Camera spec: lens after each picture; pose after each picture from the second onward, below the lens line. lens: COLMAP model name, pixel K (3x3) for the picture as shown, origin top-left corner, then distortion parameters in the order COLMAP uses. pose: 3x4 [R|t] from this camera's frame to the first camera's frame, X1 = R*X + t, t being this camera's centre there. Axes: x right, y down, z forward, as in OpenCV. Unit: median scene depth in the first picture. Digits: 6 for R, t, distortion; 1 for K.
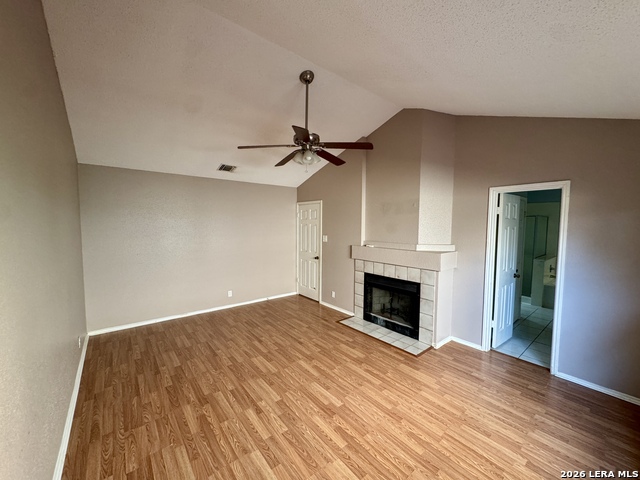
lens RADIAL K [[257.4, 0, 320.0], [0, 257.4, 240.0], [0, 0, 1]] dist [-0.006596, 0.000305]
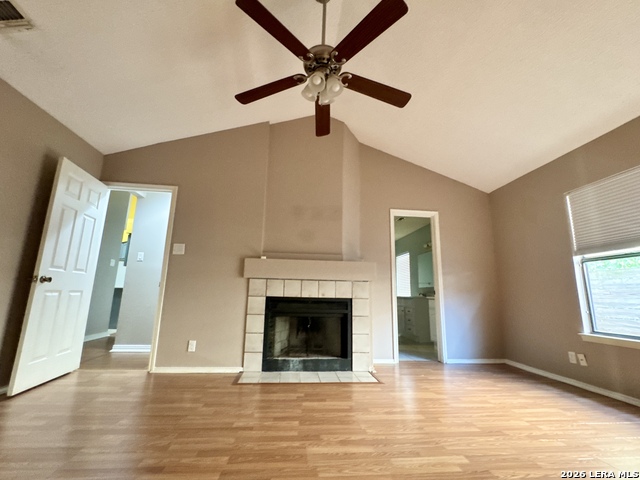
lens RADIAL K [[278.5, 0, 320.0], [0, 278.5, 240.0], [0, 0, 1]] dist [-0.007920, 0.000352]
pose [[0.548124, 0.167355, 0.819483, -0.431107], [0.035848, 0.974176, -0.222924, 0.167687], [-0.835629, 0.151567, 0.527970, 0.520854]]
